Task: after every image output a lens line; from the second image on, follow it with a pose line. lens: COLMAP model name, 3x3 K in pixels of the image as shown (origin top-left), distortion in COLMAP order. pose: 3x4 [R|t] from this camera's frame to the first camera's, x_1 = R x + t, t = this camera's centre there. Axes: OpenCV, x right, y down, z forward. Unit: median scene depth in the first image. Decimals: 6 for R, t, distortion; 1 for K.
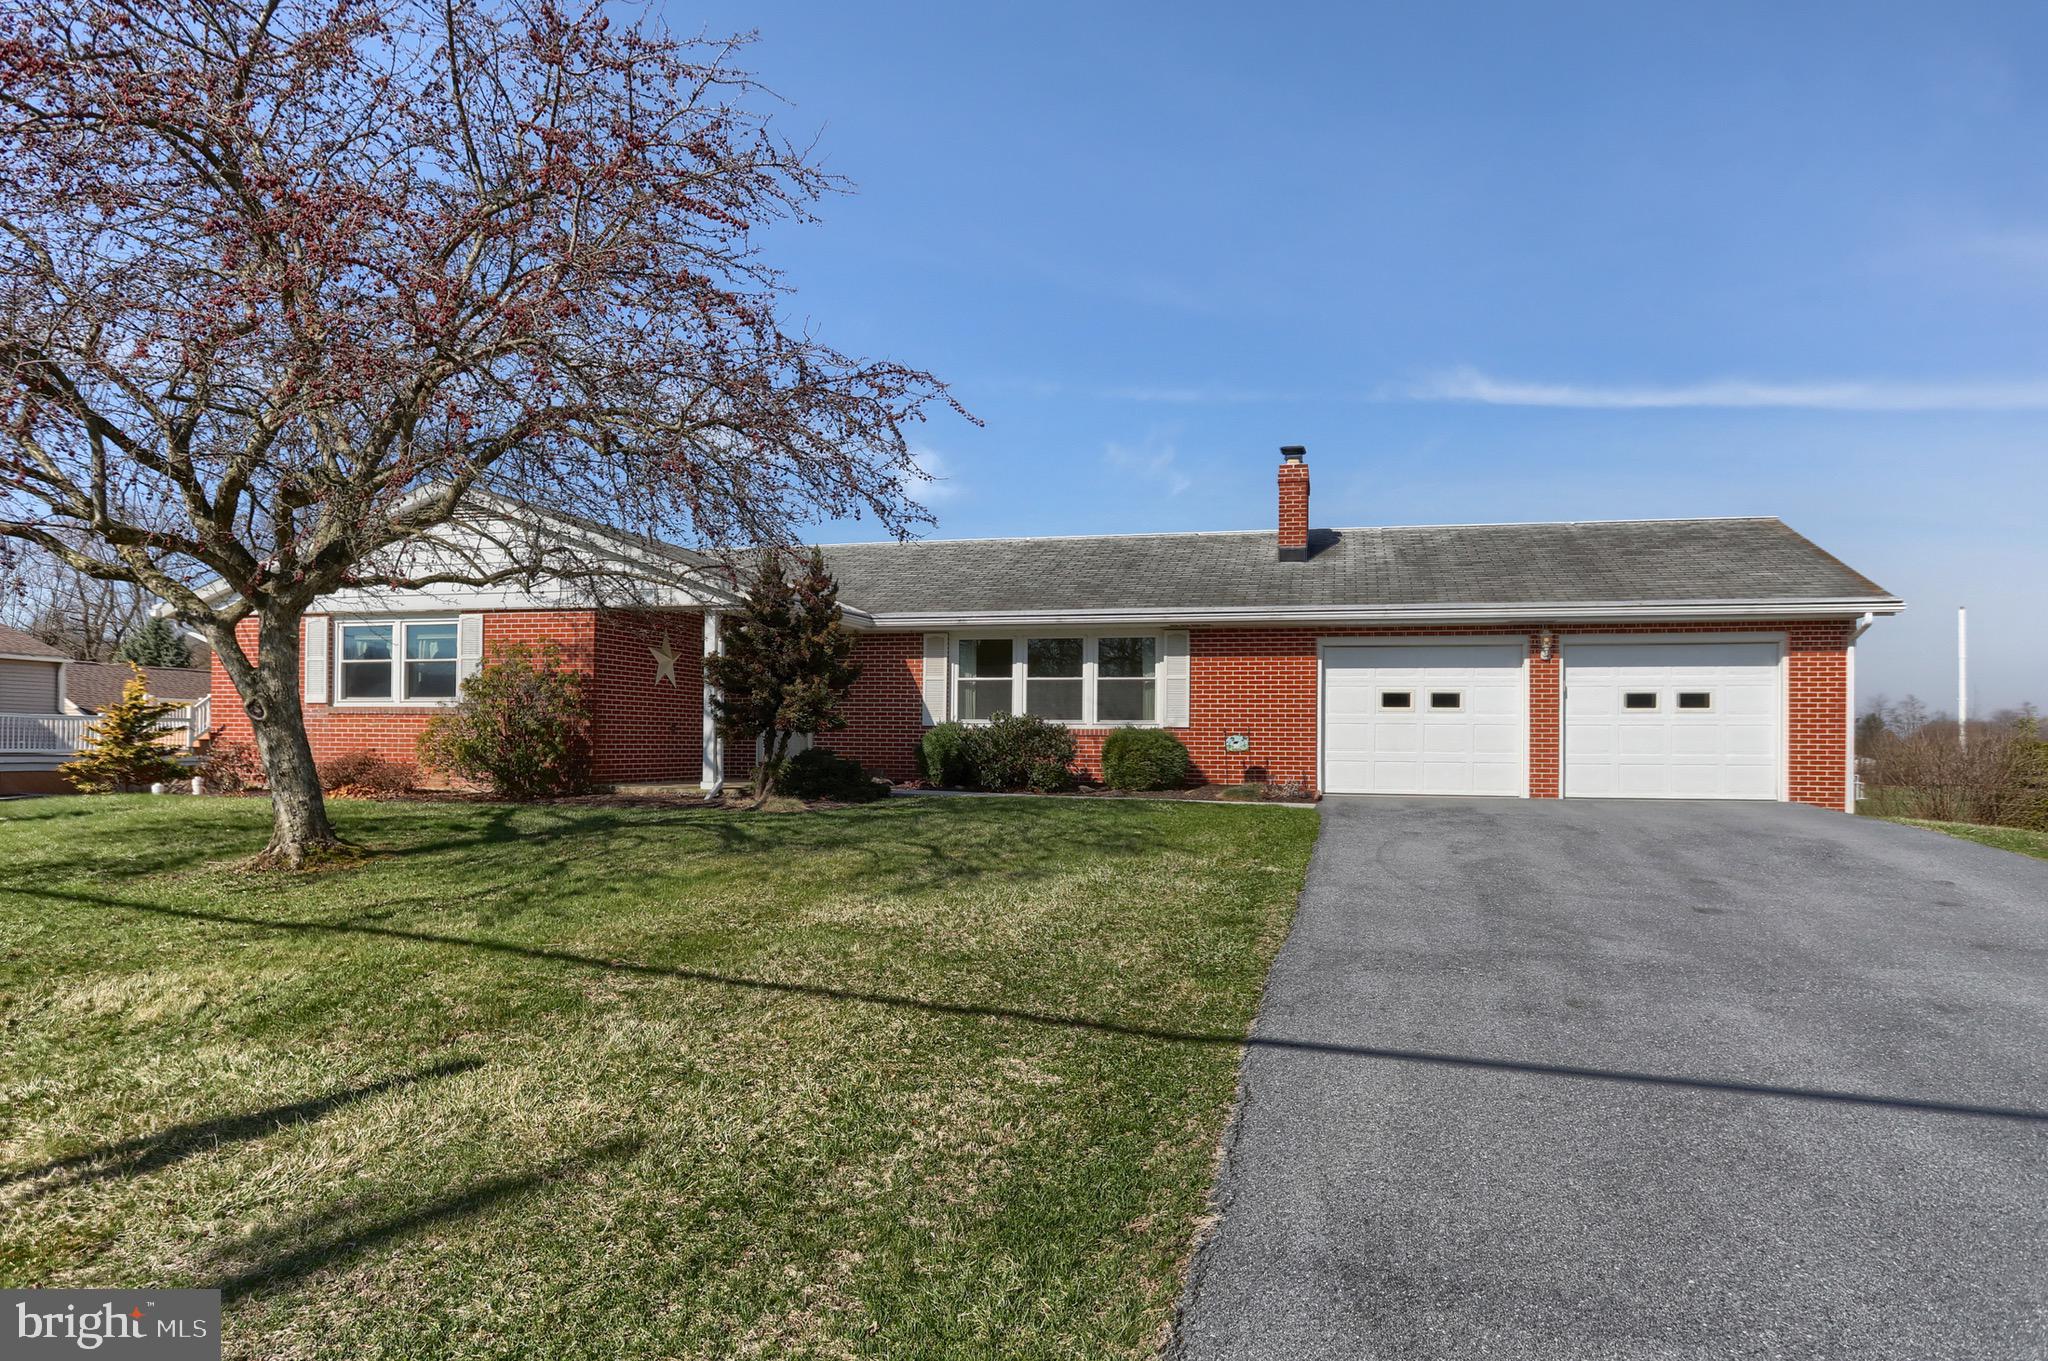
lens RADIAL K [[1142.6, 0, 1022.9], [0, 1142.6, 717.5], [0, 0, 1]] dist [-0.053751, -0.000112]
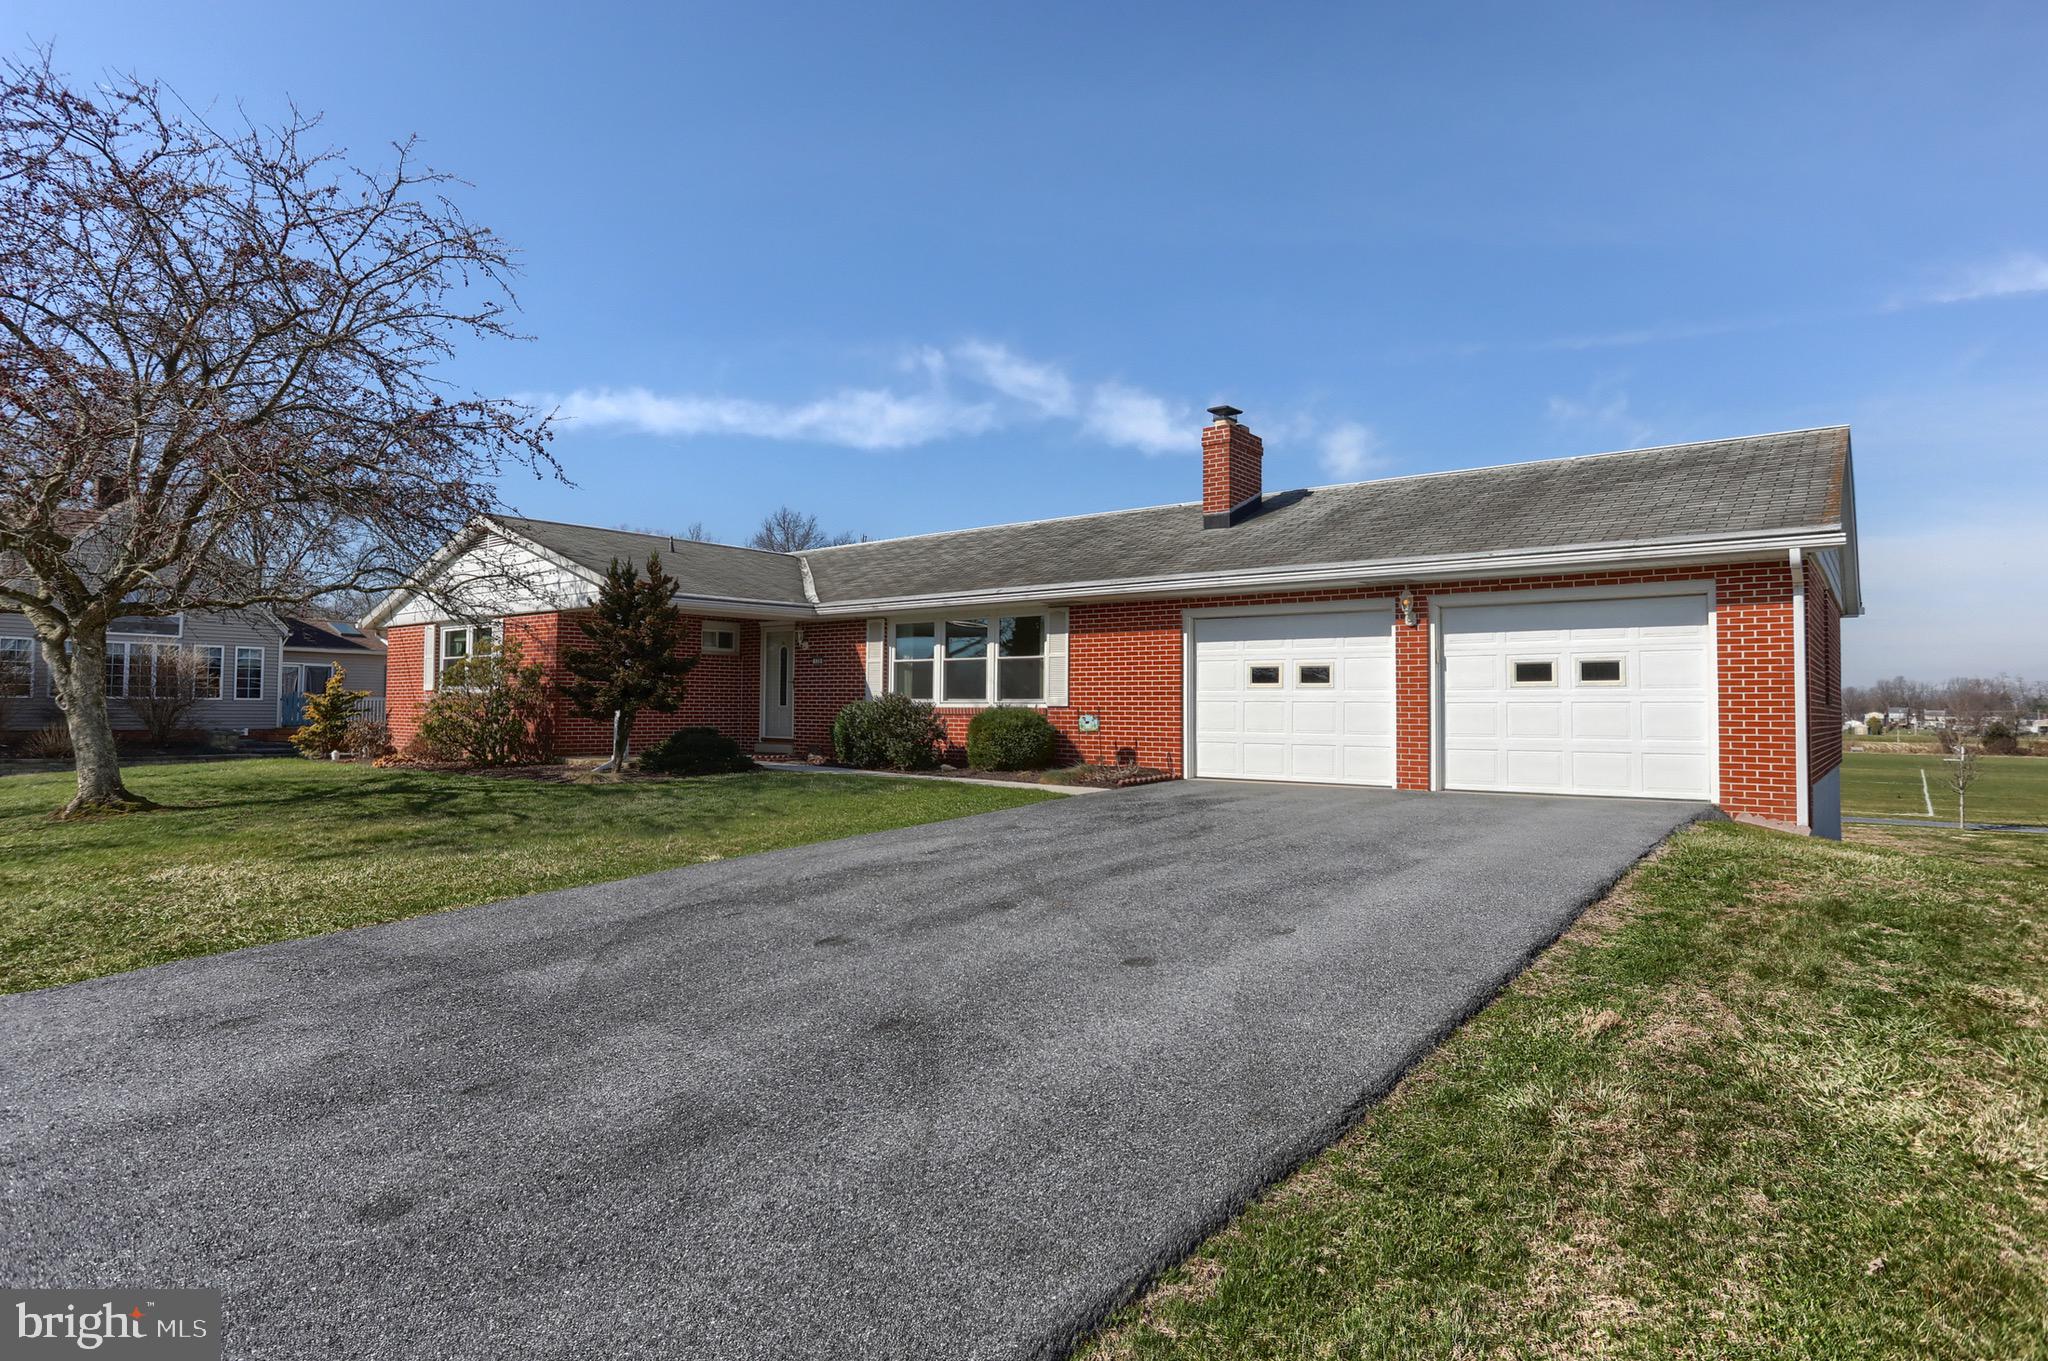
lens RADIAL K [[1077.7, 0, 1023.3], [0, 1077.7, 674.1], [0, 0, 1]] dist [-0.057473, 0.026960]
pose [[0.918639, -0.016019, -0.394772, 0.487953], [0.011349, 0.999835, -0.014162, -0.006641], [0.394934, 0.008529, 0.918670, 0.136502]]
